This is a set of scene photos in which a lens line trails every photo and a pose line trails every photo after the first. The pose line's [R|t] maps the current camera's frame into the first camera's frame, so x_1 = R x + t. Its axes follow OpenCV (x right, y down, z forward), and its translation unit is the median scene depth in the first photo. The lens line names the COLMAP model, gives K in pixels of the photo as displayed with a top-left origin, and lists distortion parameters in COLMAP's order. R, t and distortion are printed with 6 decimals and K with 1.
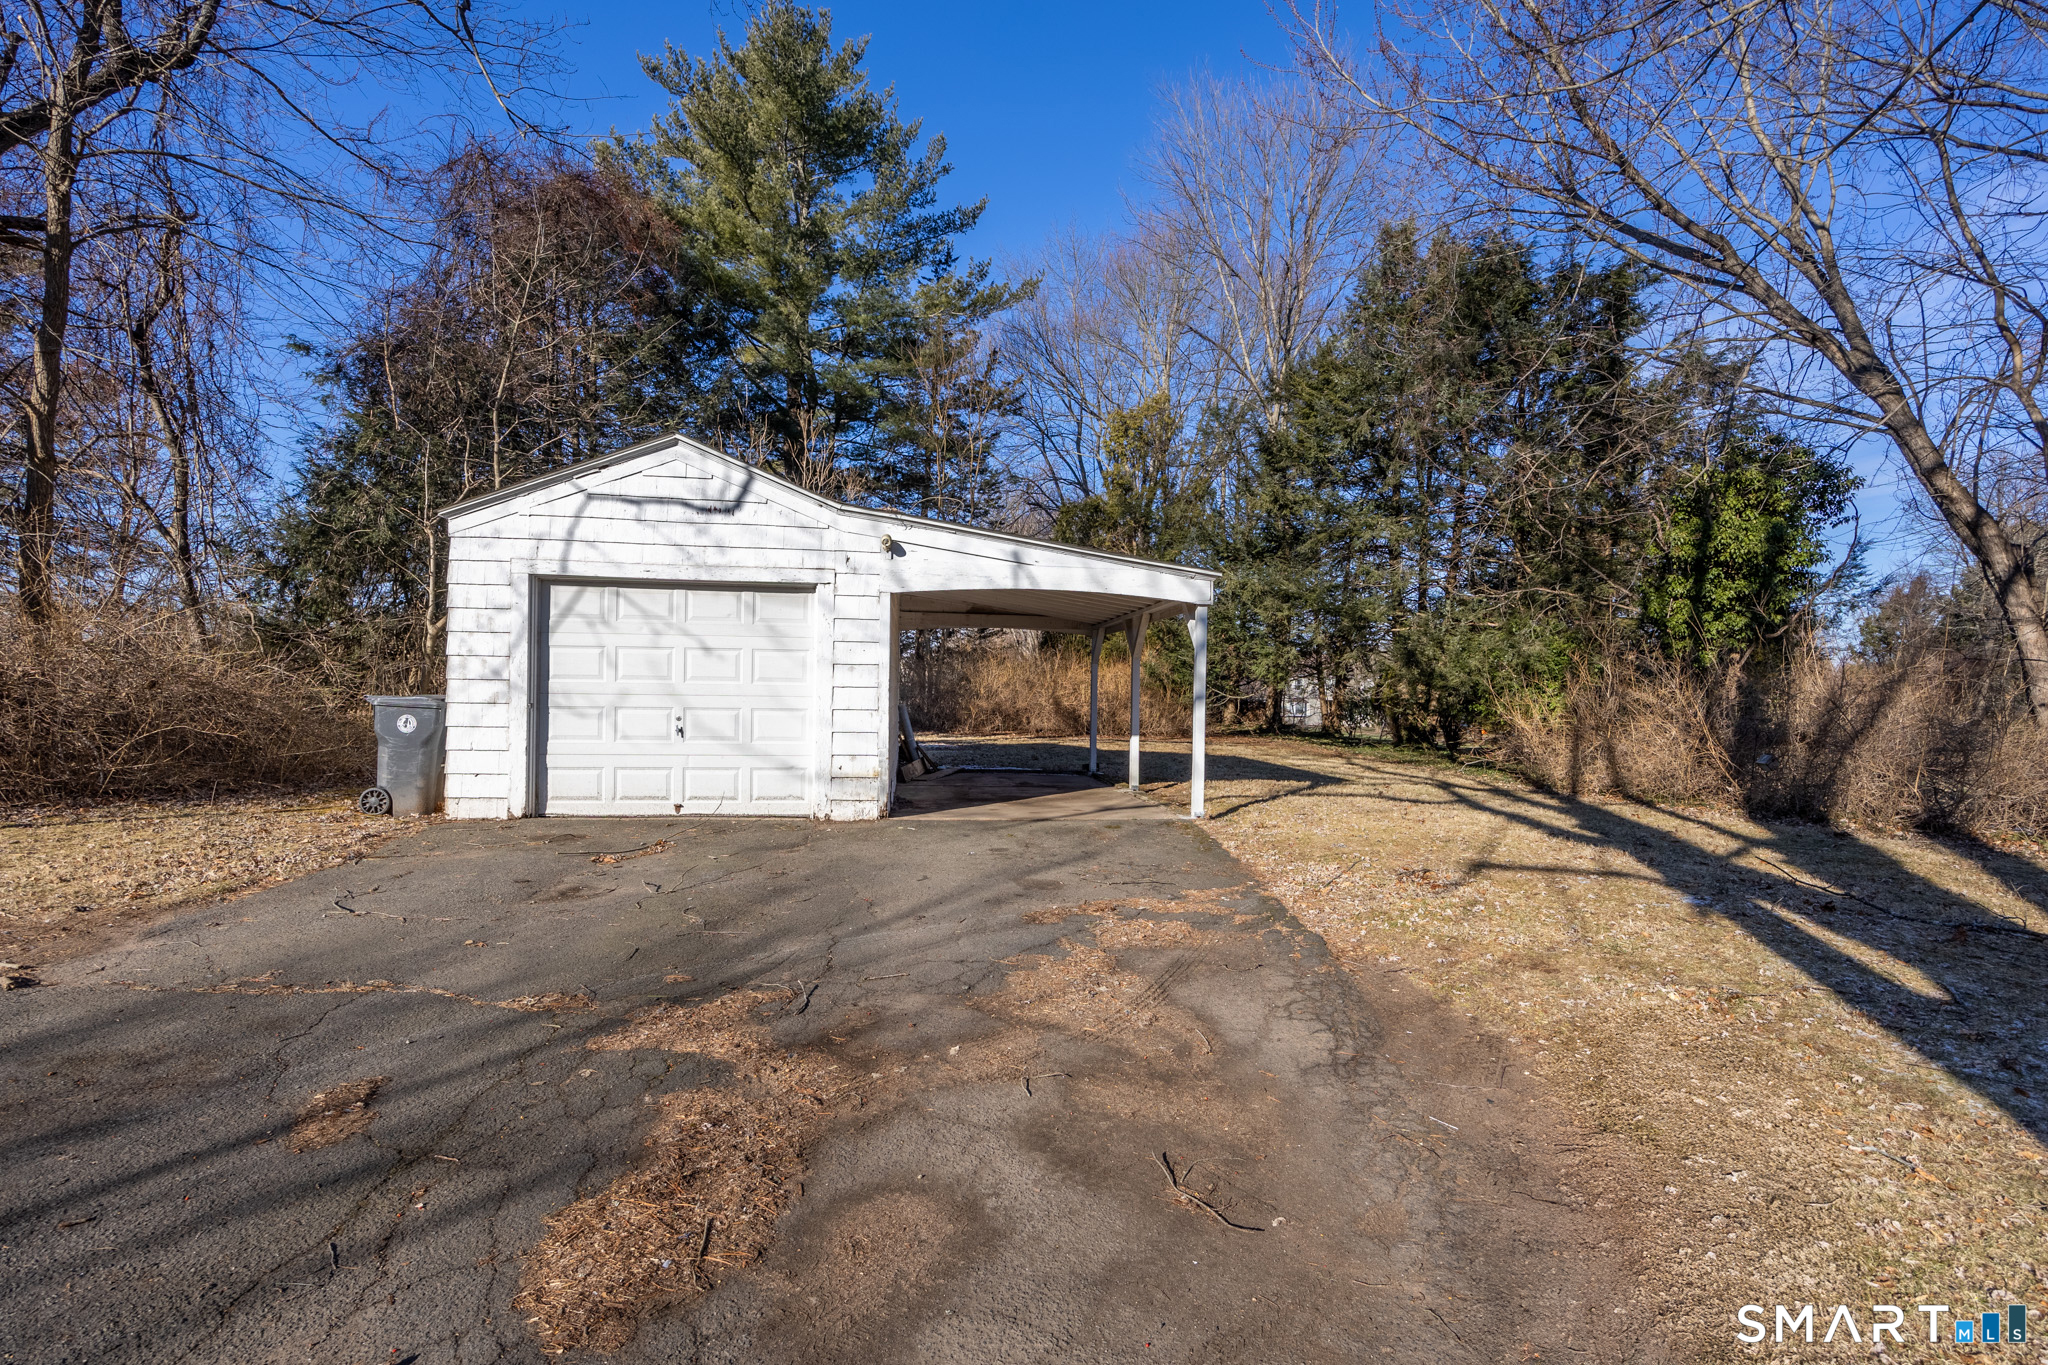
lens RADIAL K [[950.1, 0, 1022.0], [0, 950.1, 688.4], [0, 0, 1]] dist [0.000192, 0.000048]
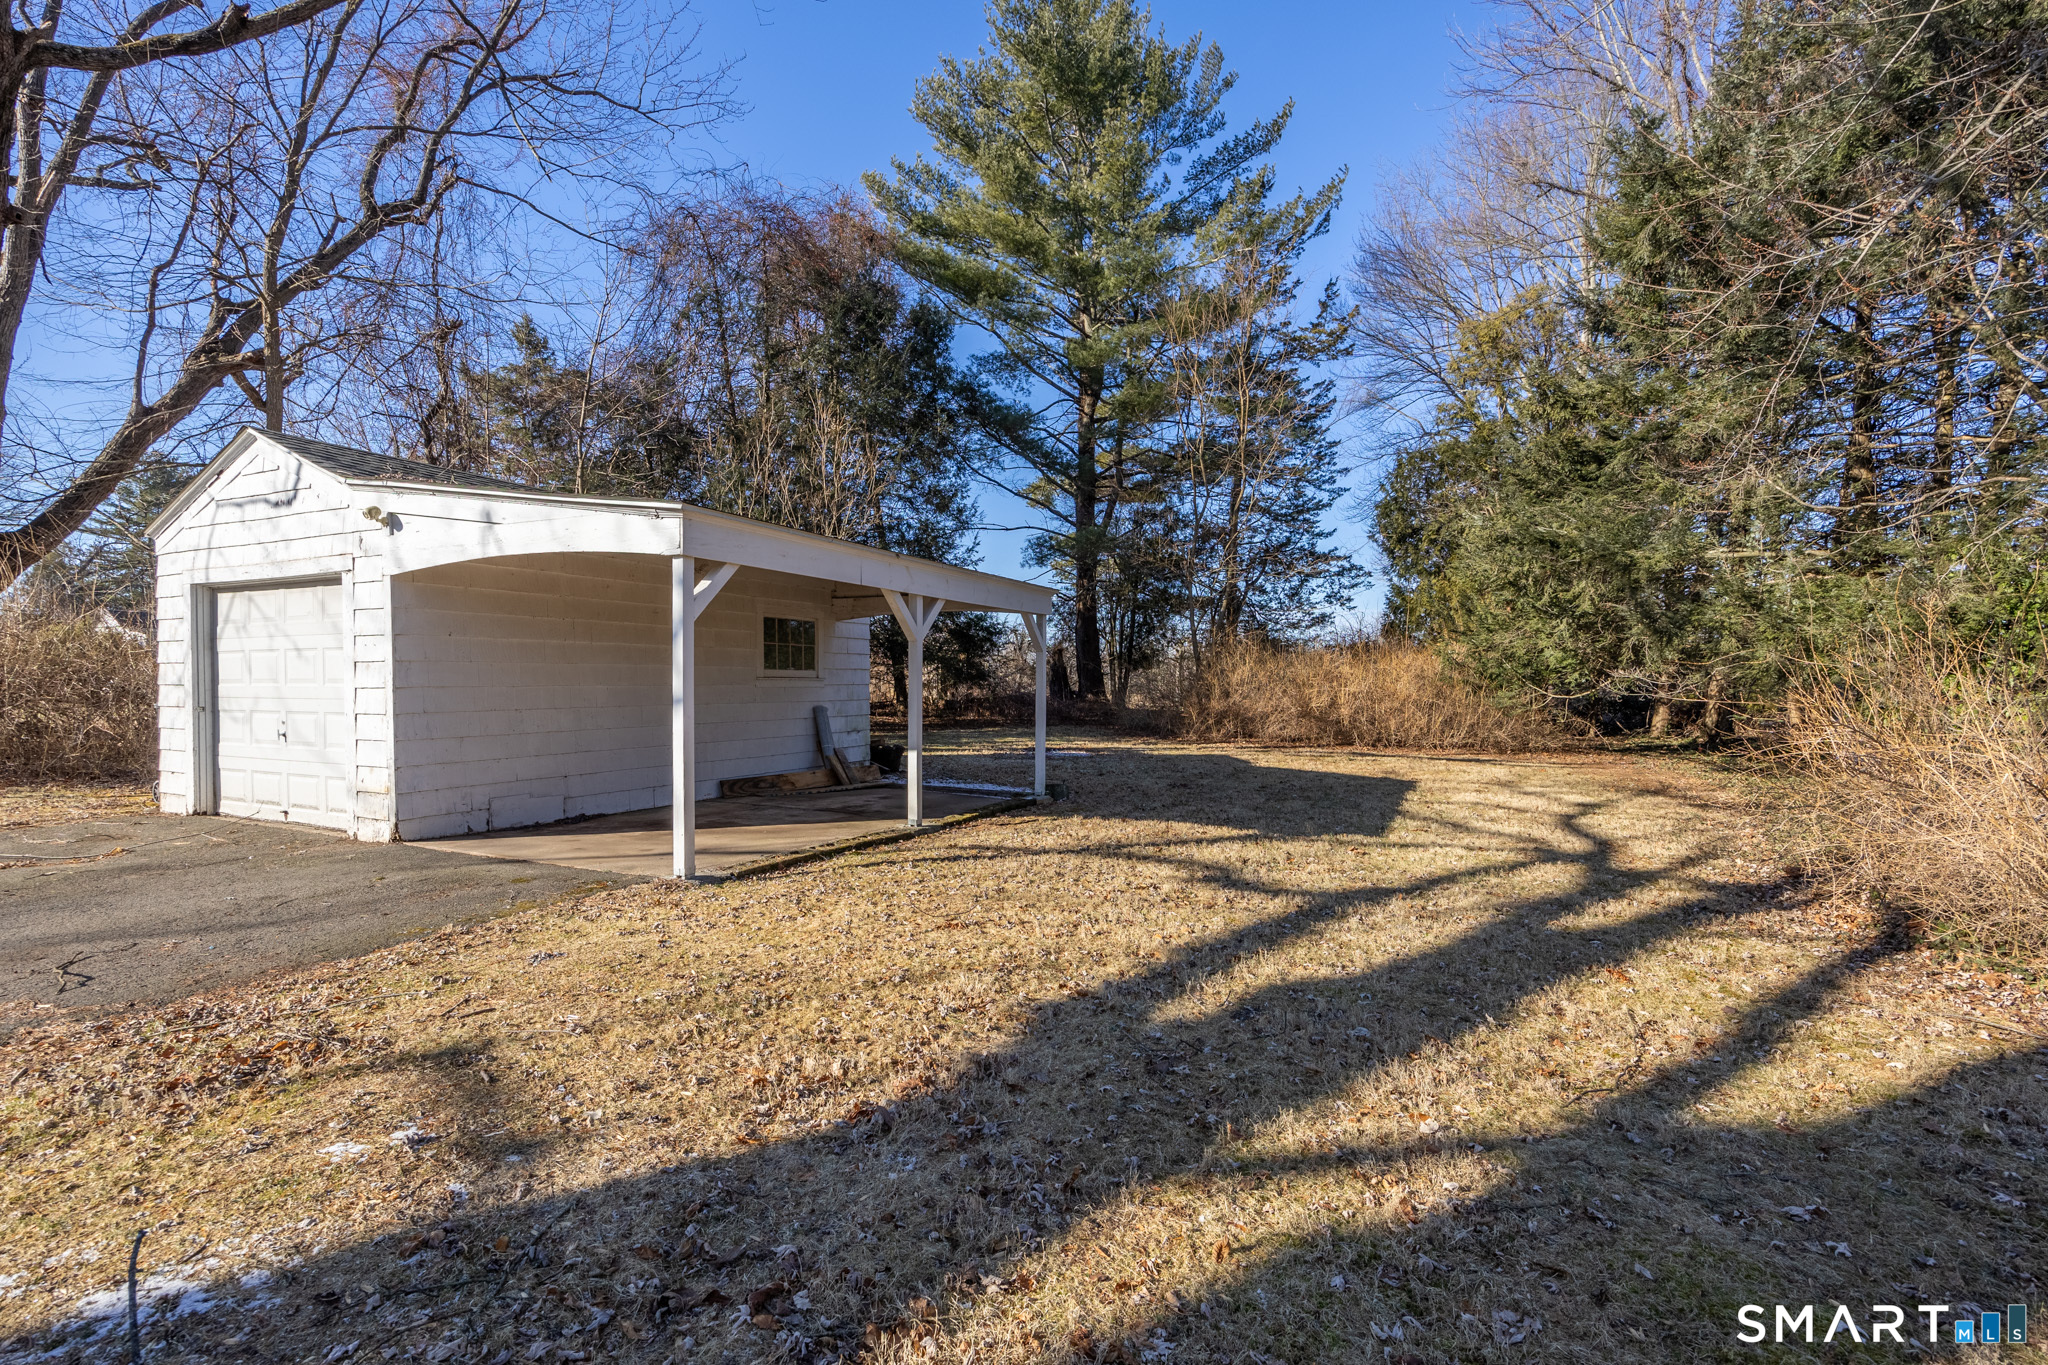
lens RADIAL K [[950.1, 0, 1022.0], [0, 950.1, 688.4], [0, 0, 1]] dist [0.000192, 0.000048]
pose [[0.834856, -0.010245, -0.550374, 0.790975], [0.009928, 0.999944, -0.003553, 0.007960], [0.550380, -0.002498, 0.834911, 0.605221]]
